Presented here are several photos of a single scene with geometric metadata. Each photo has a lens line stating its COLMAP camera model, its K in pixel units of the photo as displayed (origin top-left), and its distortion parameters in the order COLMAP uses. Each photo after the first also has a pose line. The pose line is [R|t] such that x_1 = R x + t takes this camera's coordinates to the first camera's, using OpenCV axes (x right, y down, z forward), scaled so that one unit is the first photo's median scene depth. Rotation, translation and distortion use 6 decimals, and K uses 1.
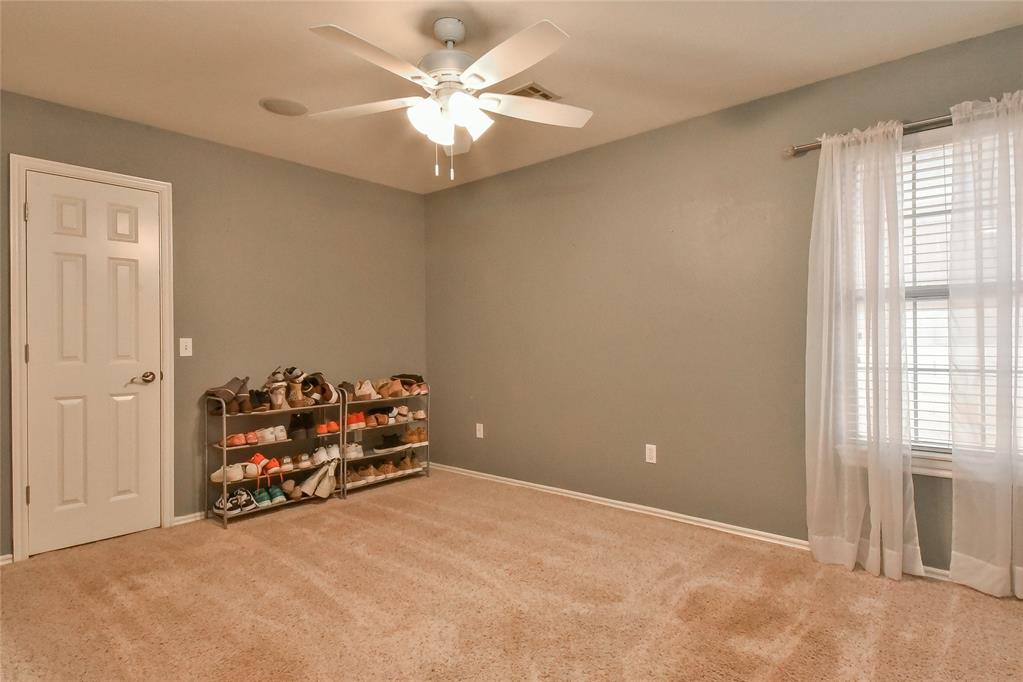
lens RADIAL K [[549.6, 0, 511.5], [0, 549.6, 341.0], [0, 0, 1]] dist [0.060305, -0.042783]
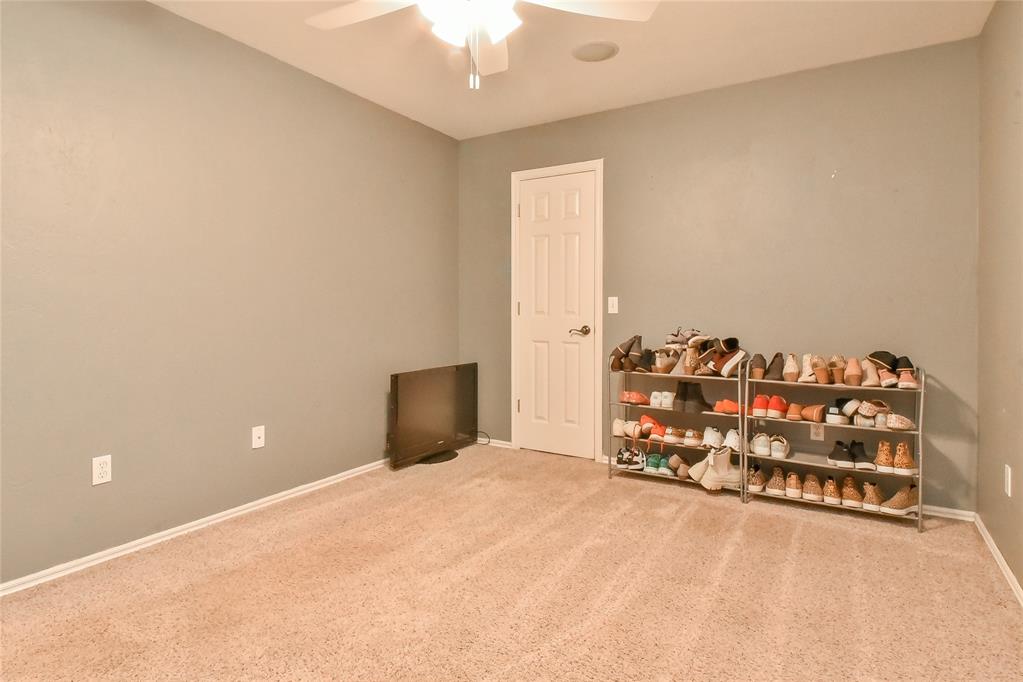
lens RADIAL K [[563.8, 0, 559.7], [0, 563.8, 325.1], [0, 0, 1]] dist [0.021310, -0.001122]
pose [[0.179867, 0.029479, -0.983249, 0.469330], [-0.007595, 0.999563, 0.028579, 0.018683], [0.983662, 0.002328, 0.180012, 0.673290]]
